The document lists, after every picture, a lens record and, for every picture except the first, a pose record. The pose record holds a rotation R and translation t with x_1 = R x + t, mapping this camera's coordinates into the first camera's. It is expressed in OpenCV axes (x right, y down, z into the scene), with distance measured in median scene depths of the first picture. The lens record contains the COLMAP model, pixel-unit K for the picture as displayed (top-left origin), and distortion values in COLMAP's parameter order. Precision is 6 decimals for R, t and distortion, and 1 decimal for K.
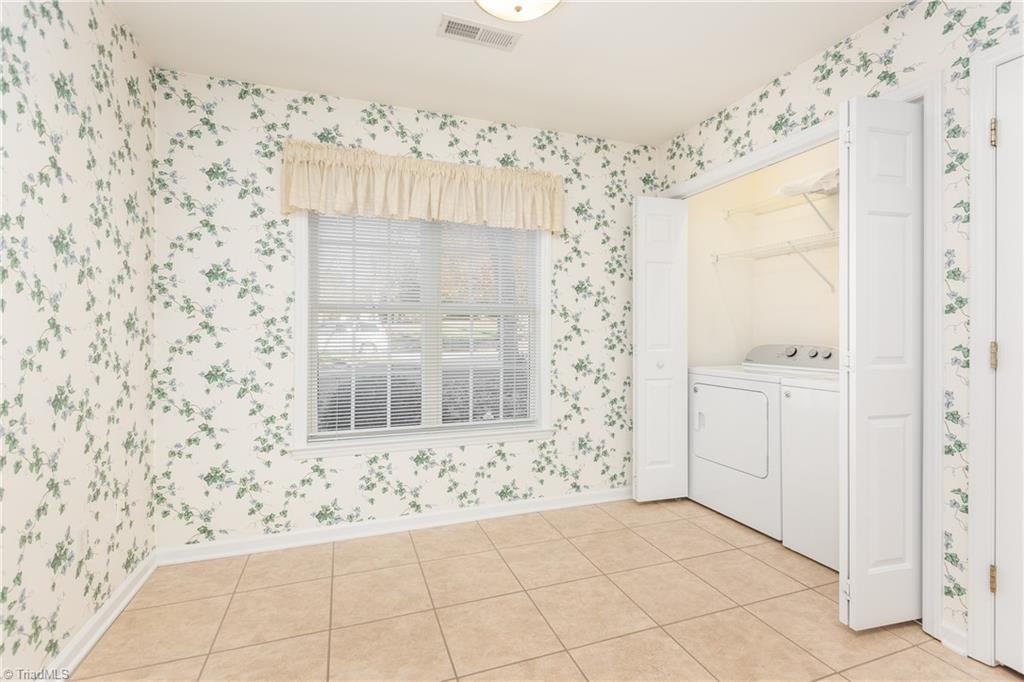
lens RADIAL K [[461.9, 0, 509.1], [0, 461.9, 328.1], [0, 0, 1]] dist [-0.000024, 0.000023]
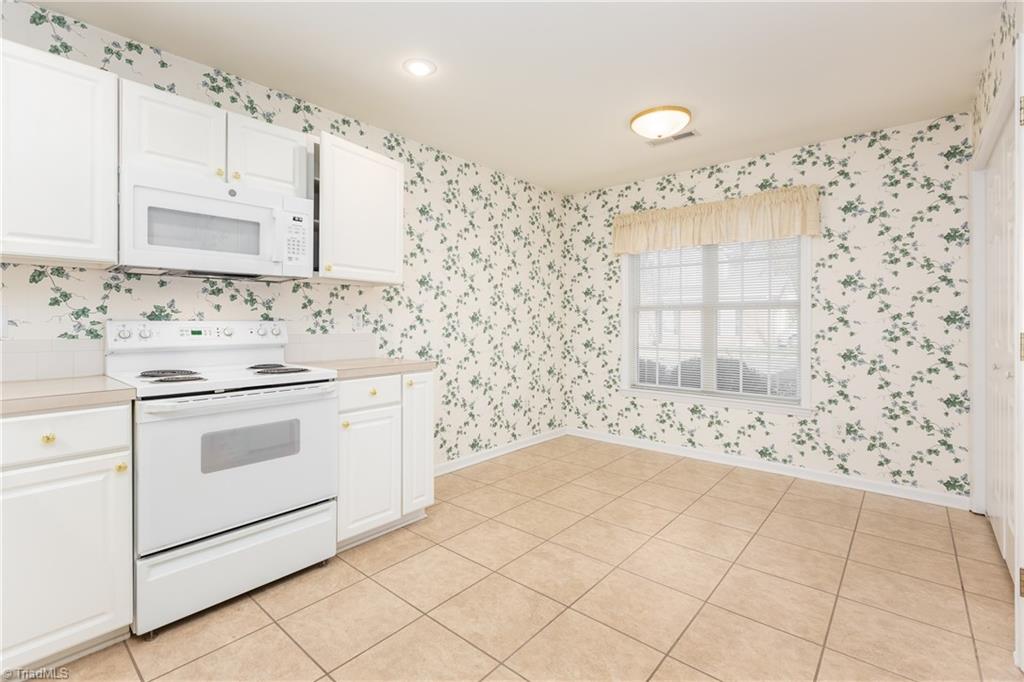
lens RADIAL K [[459.3, 0, 512.8], [0, 459.3, 321.1], [0, 0, 1]] dist [-0.000154, -0.000181]
pose [[0.502457, -0.002282, -0.864599, 0.801958], [0.002505, 0.999996, -0.001184, 0.003317], [0.864599, -0.001571, 0.502460, -0.225296]]
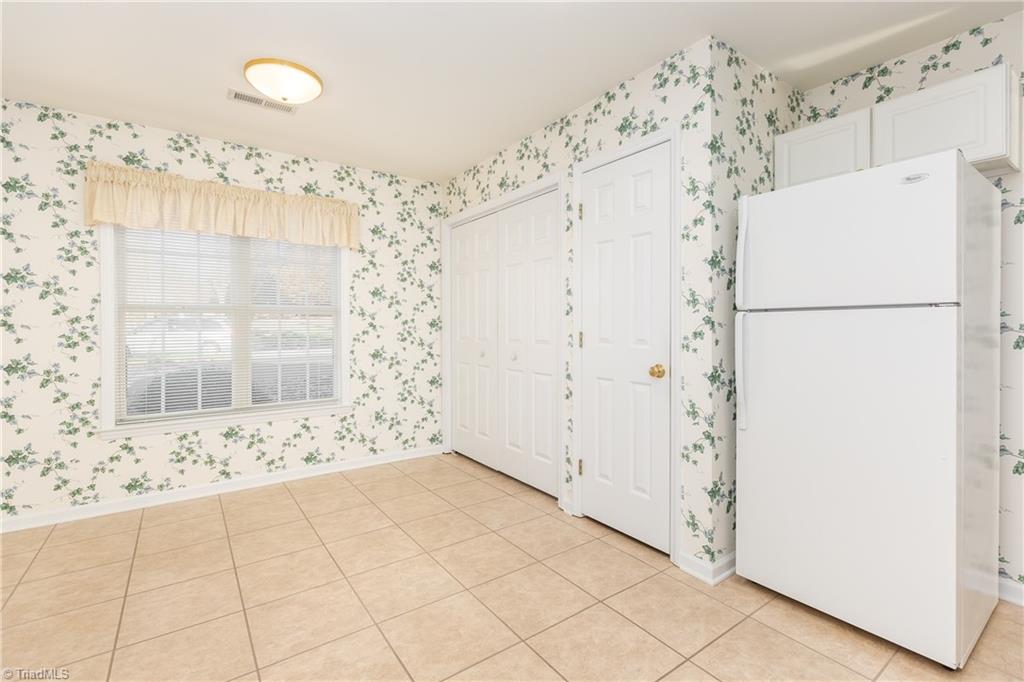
lens RADIAL K [[454.5, 0, 508.5], [0, 454.5, 330.3], [0, 0, 1]] dist [0.000698, -0.001627]
pose [[0.961433, -0.006340, 0.274967, 0.189971], [0.003050, 0.999919, 0.012390, 0.000962], [-0.275023, -0.011074, 0.961374, -0.346547]]
